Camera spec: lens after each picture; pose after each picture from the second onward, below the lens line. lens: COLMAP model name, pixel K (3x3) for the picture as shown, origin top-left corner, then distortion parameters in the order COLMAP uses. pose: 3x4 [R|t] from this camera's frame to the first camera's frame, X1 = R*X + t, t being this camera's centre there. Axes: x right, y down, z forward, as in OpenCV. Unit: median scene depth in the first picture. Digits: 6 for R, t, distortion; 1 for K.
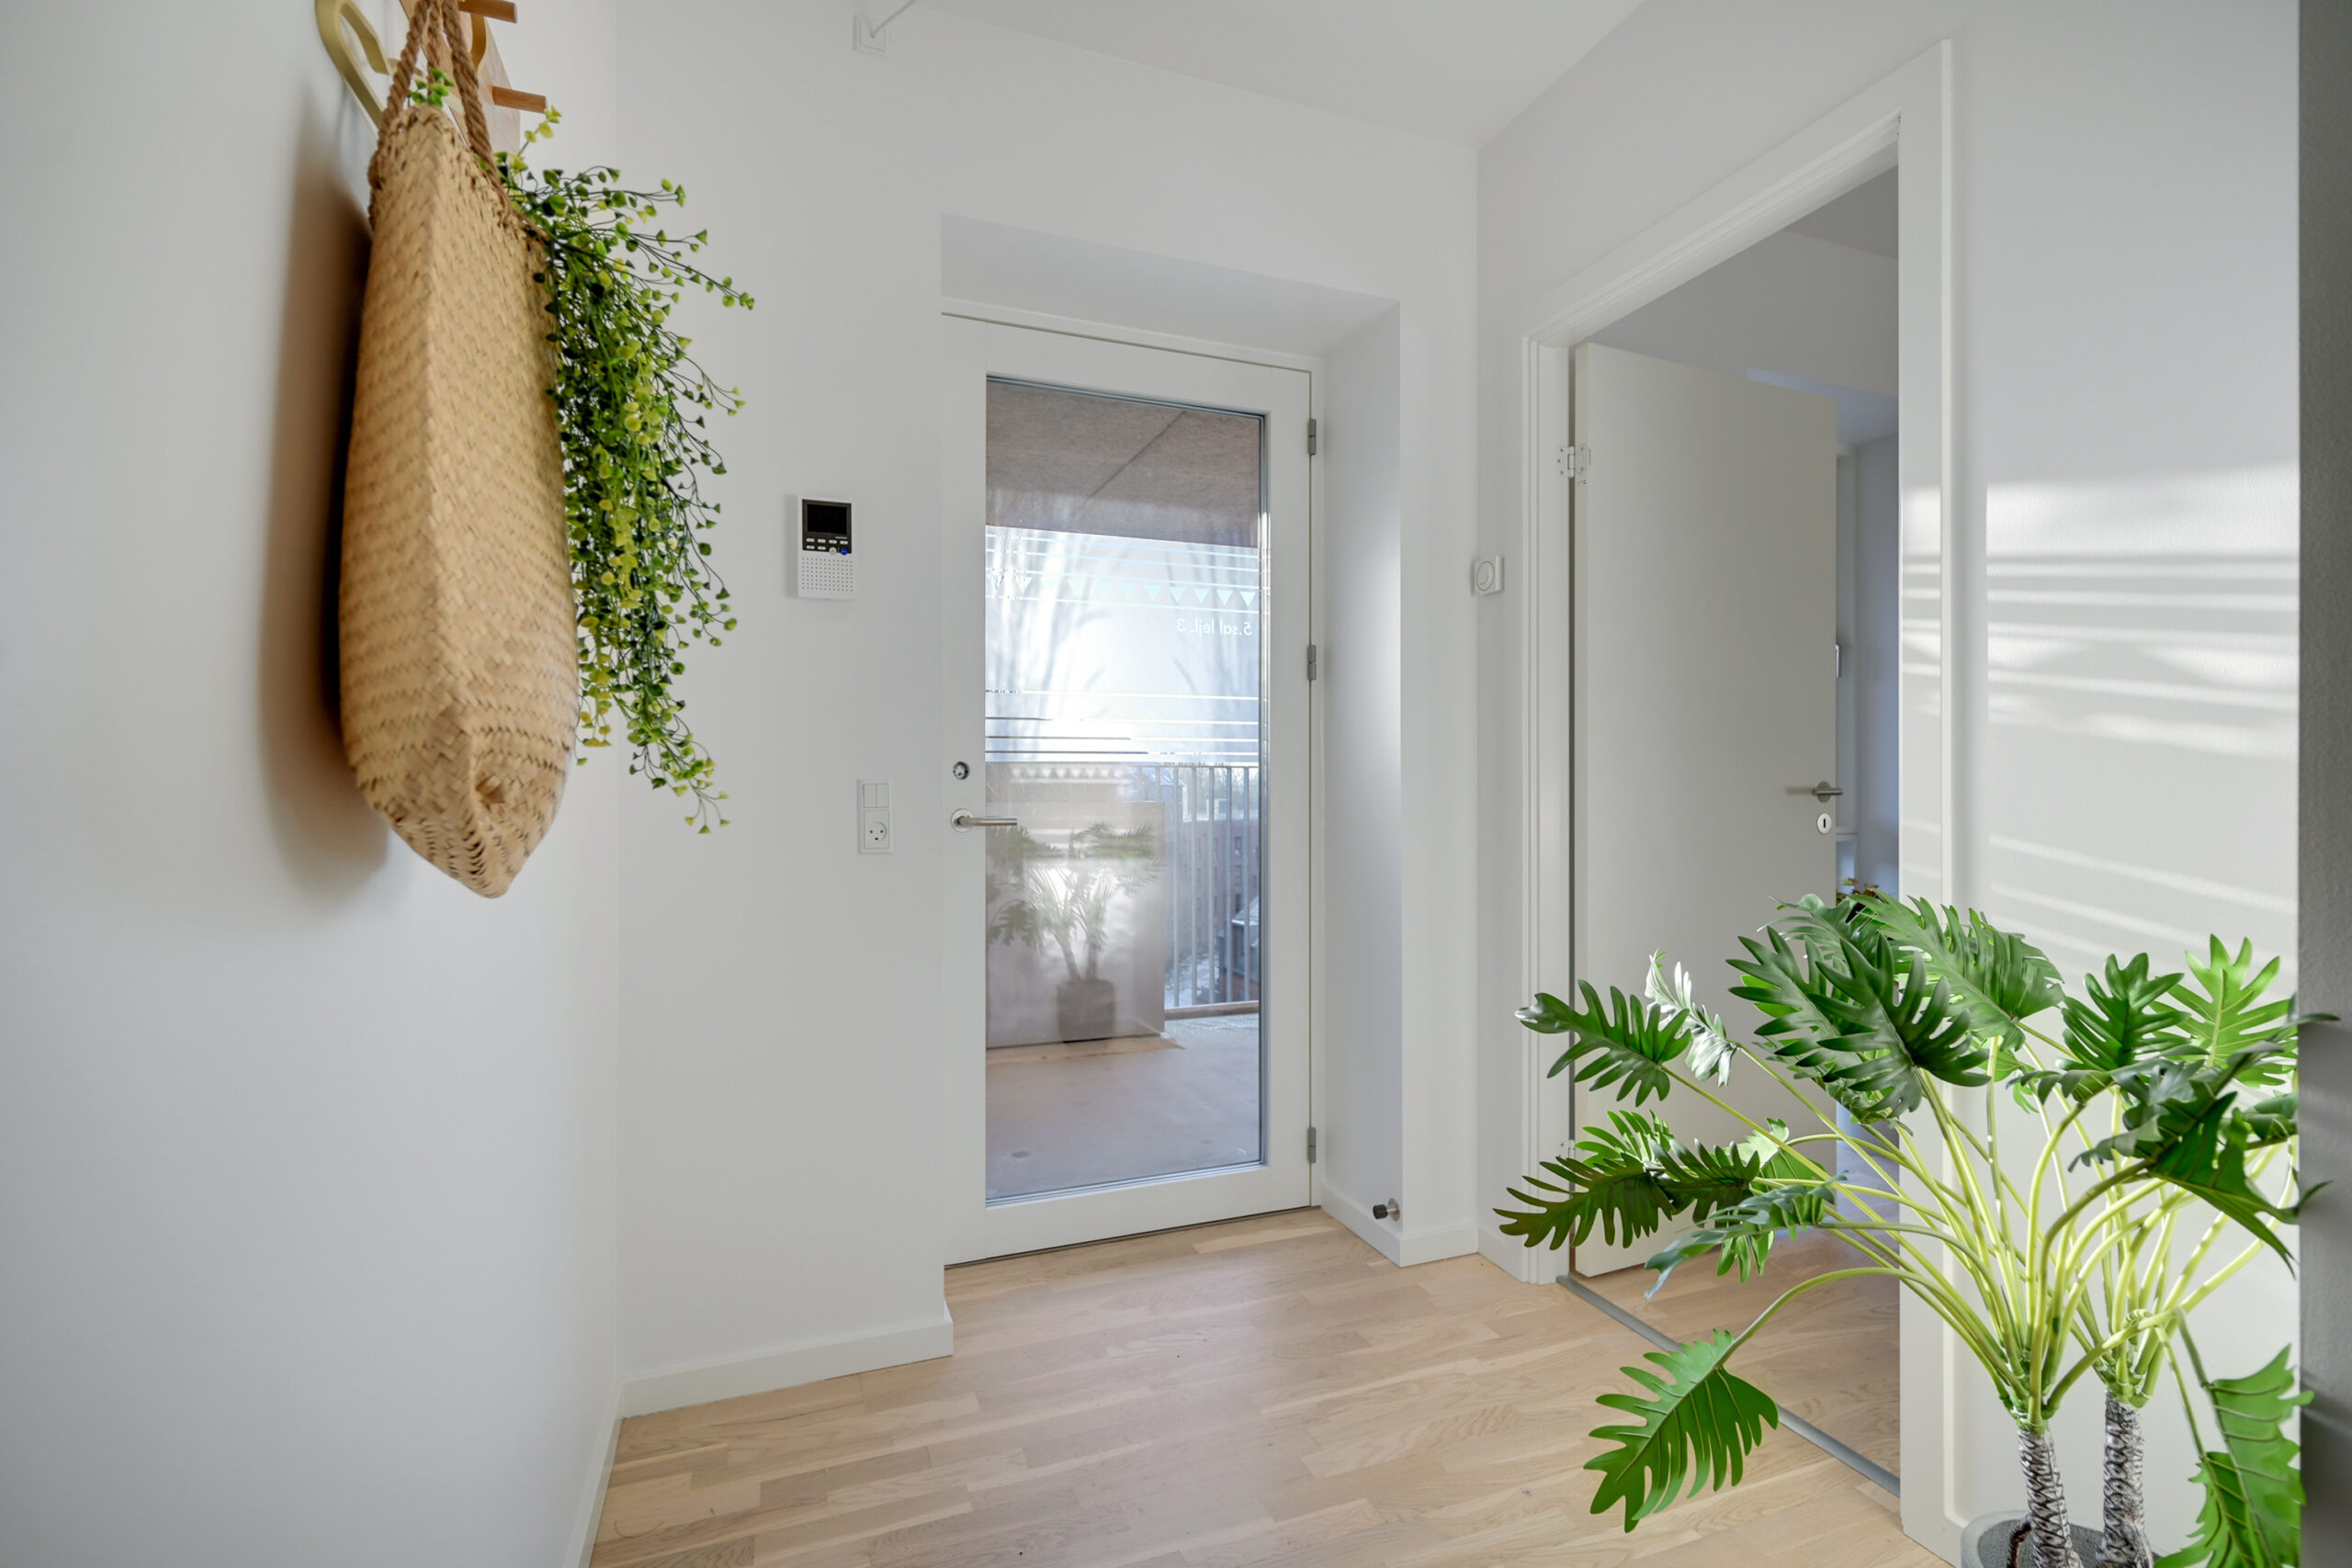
lens RADIAL K [[1063.3, 0, 1175.7], [0, 1063.3, 796.6], [0, 0, 1]] dist [0.000287, -0.000074]
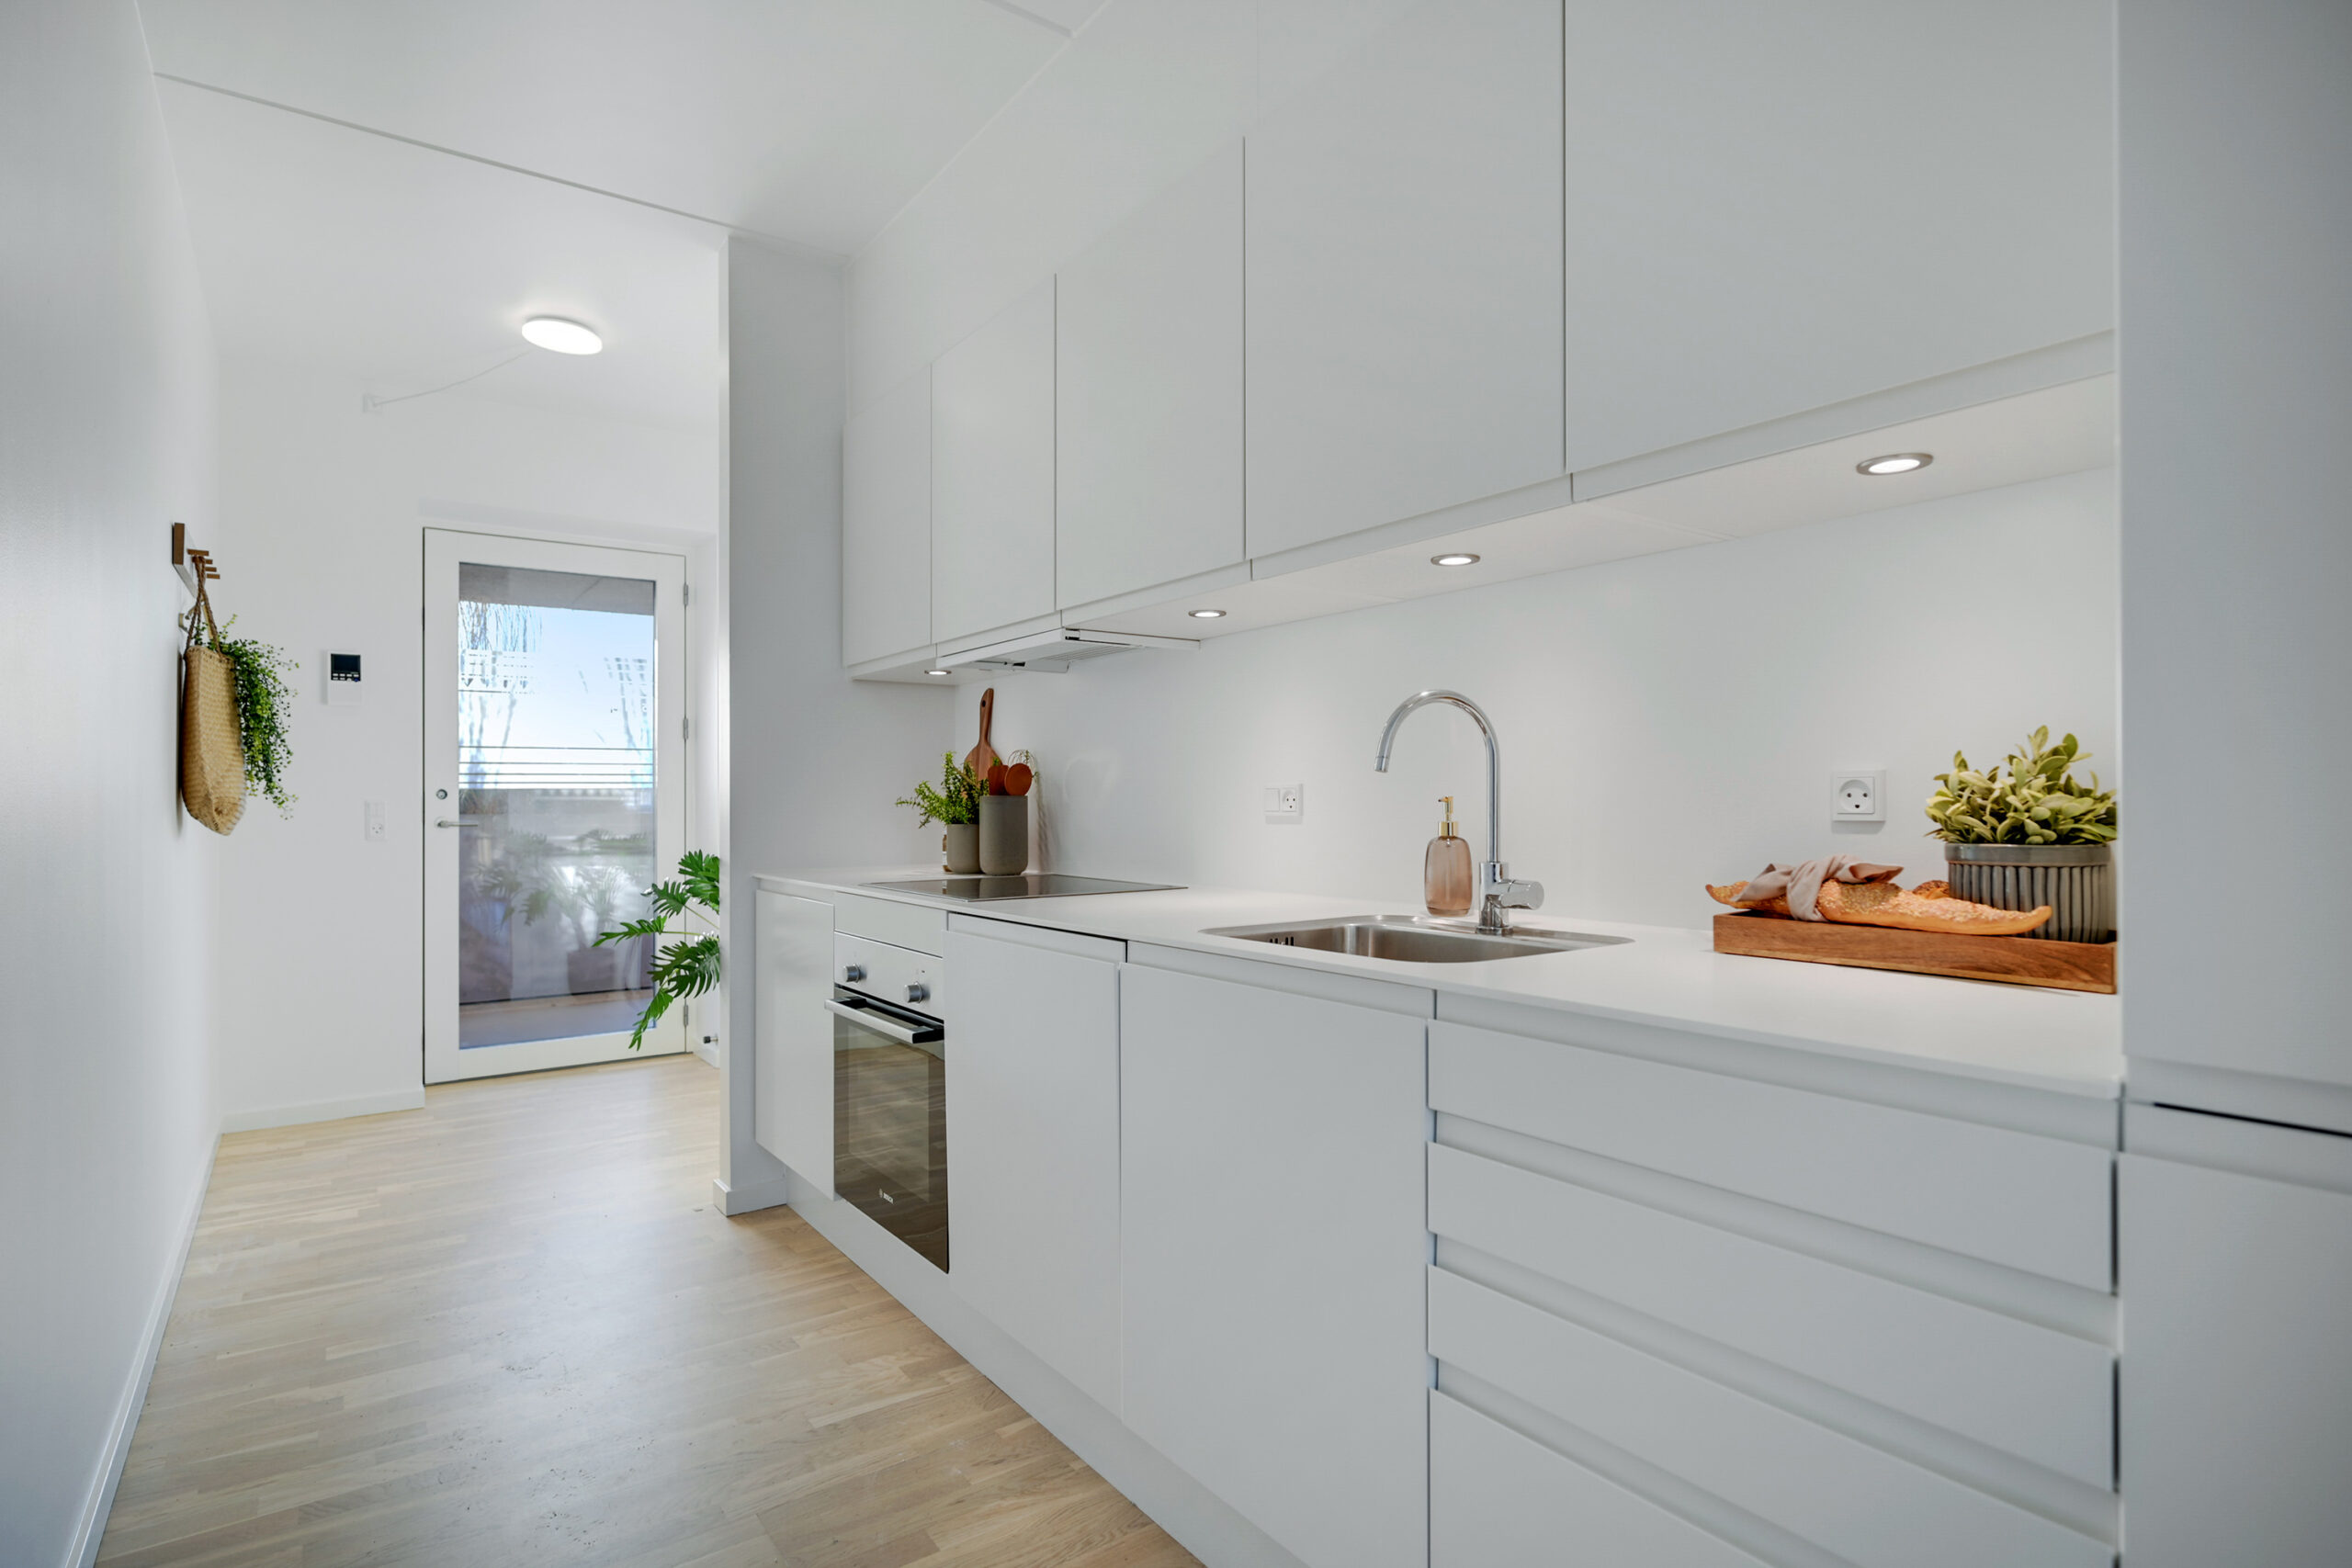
lens RADIAL K [[1184.1, 0, 1181.3], [0, 1184.1, 804.0], [0, 0, 1]] dist [0.000348, 0.000135]
pose [[0.966162, -0.001260, 0.257933, 0.447465], [0.002561, 0.999986, -0.004706, 0.003701], [-0.257923, 0.005207, 0.966151, -1.125360]]
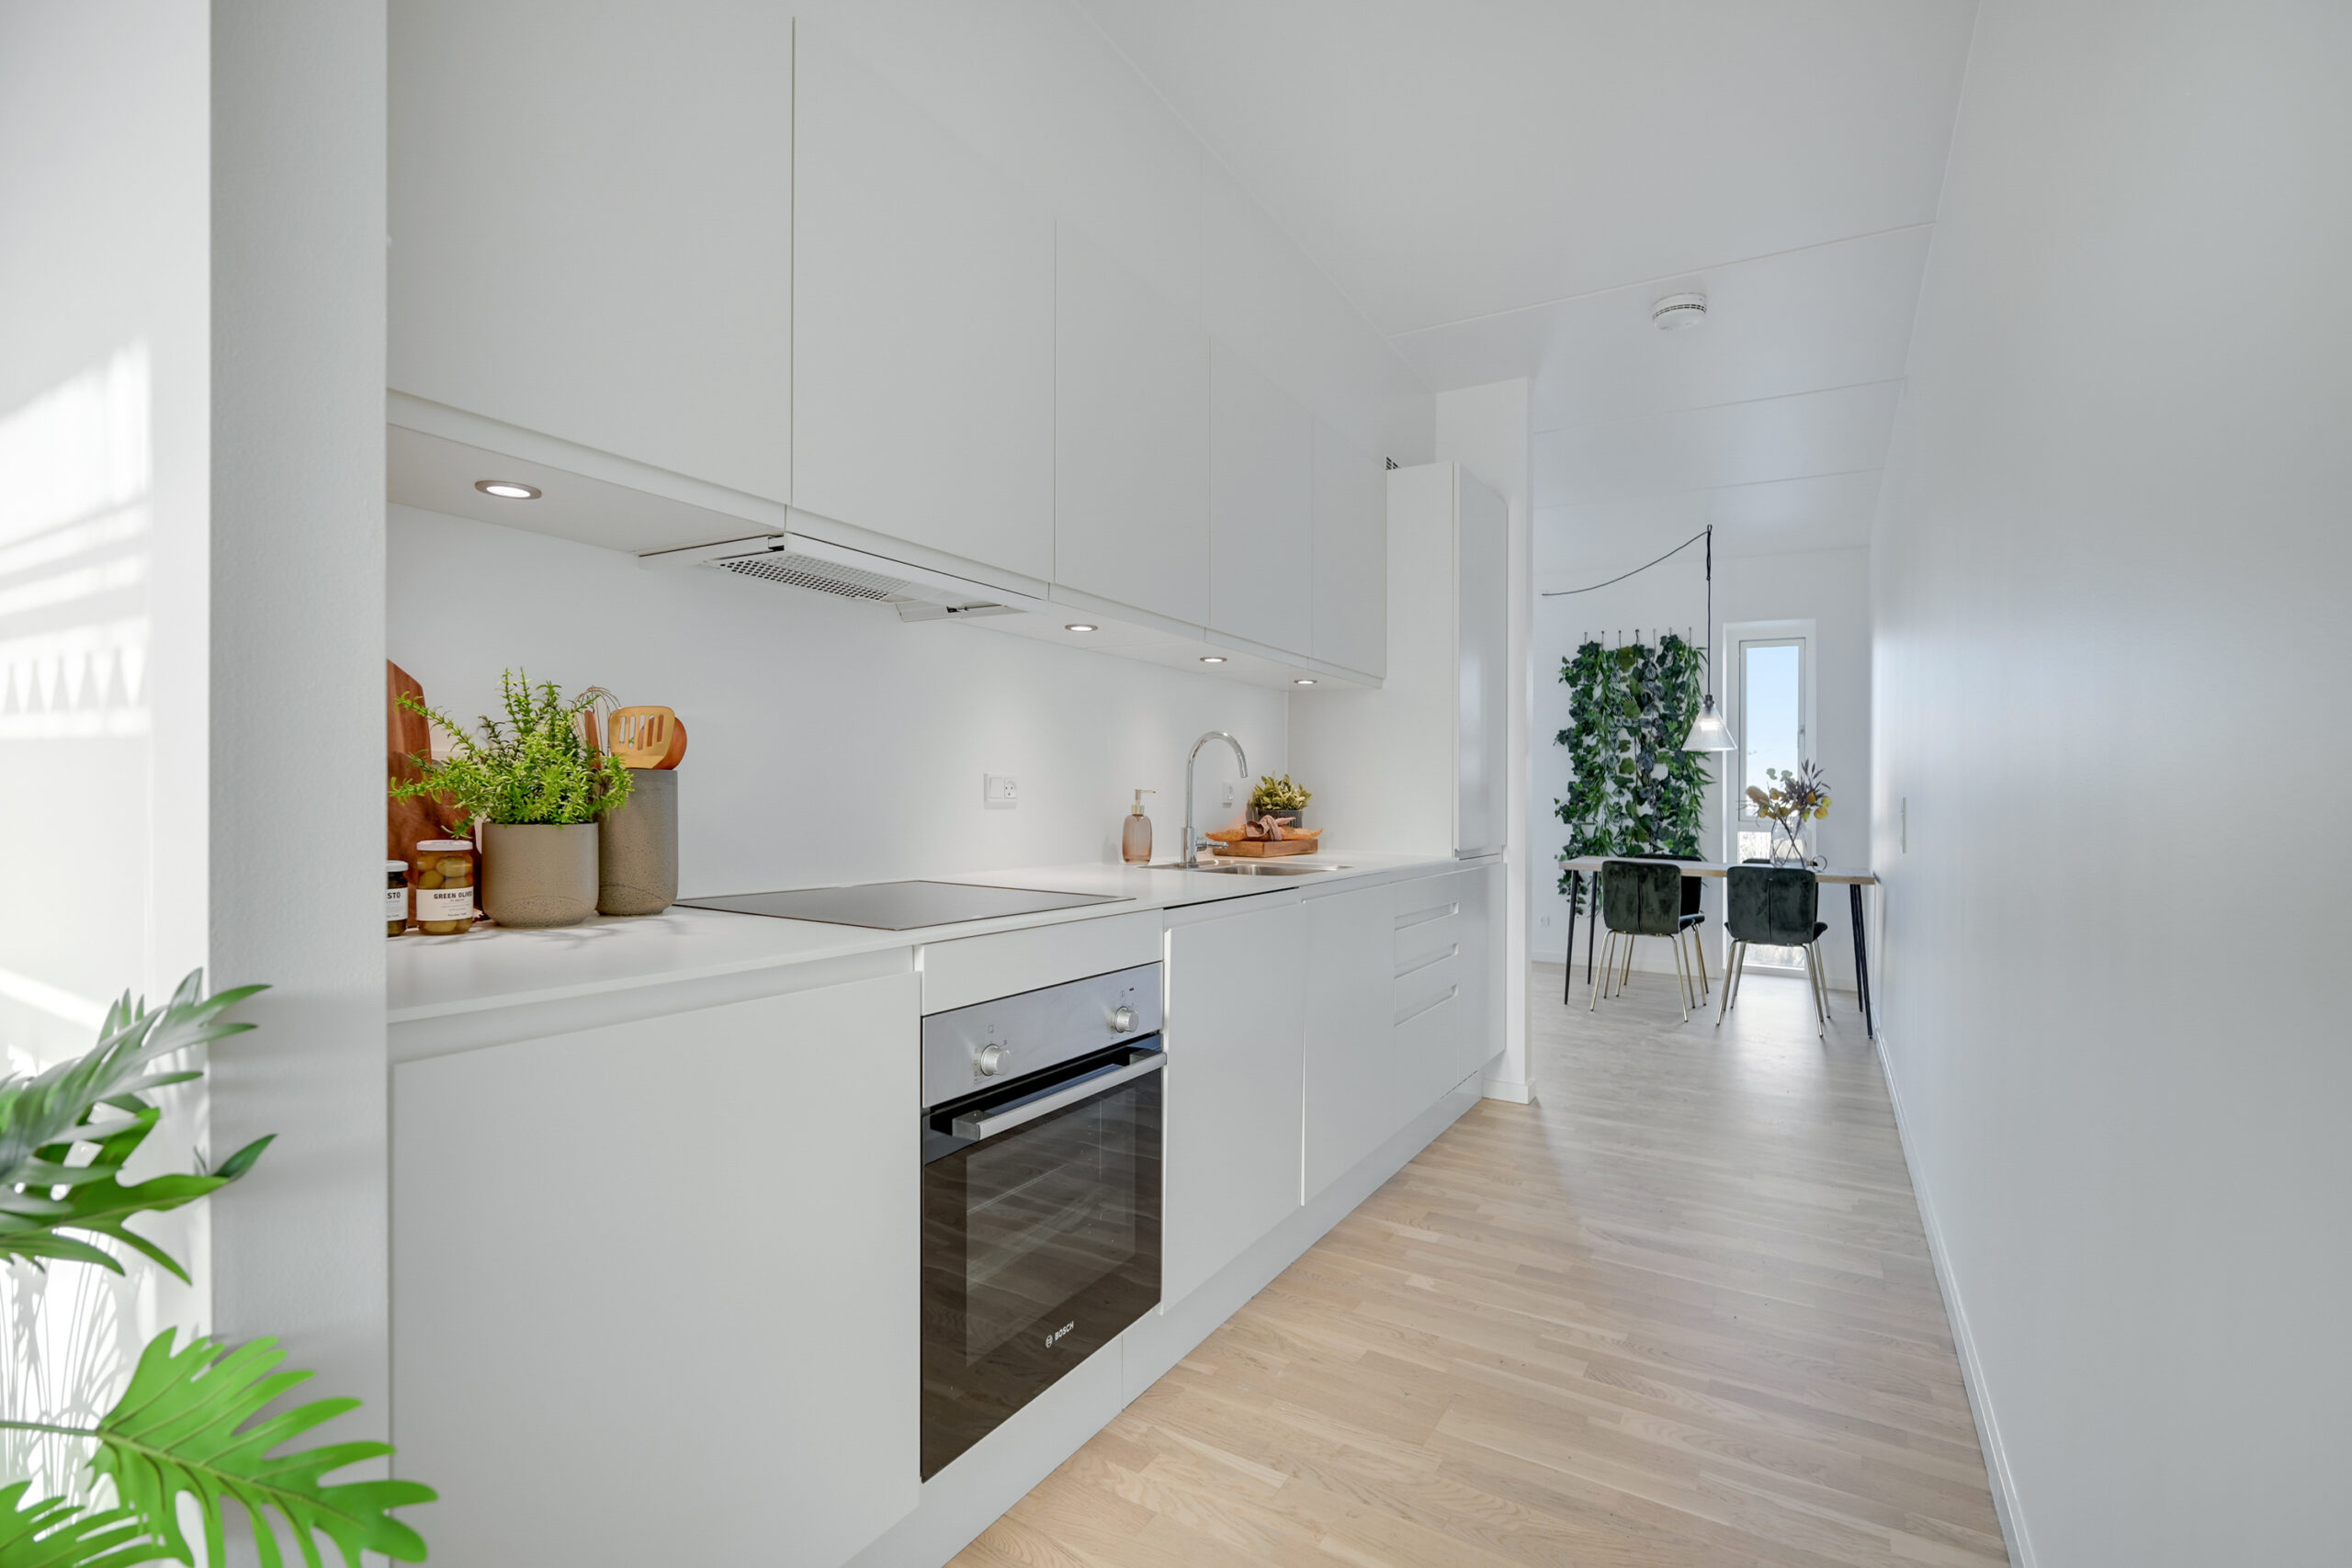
lens RADIAL K [[1063.3, 0, 1175.7], [0, 1063.3, 796.6], [0, 0, 1]] dist [0.000287, -0.000074]
pose [[-0.615721, -0.004857, 0.787949, -0.376587], [-0.006704, 0.999977, 0.000925, 0.000159], [-0.787936, -0.004713, -0.615739, 0.995480]]
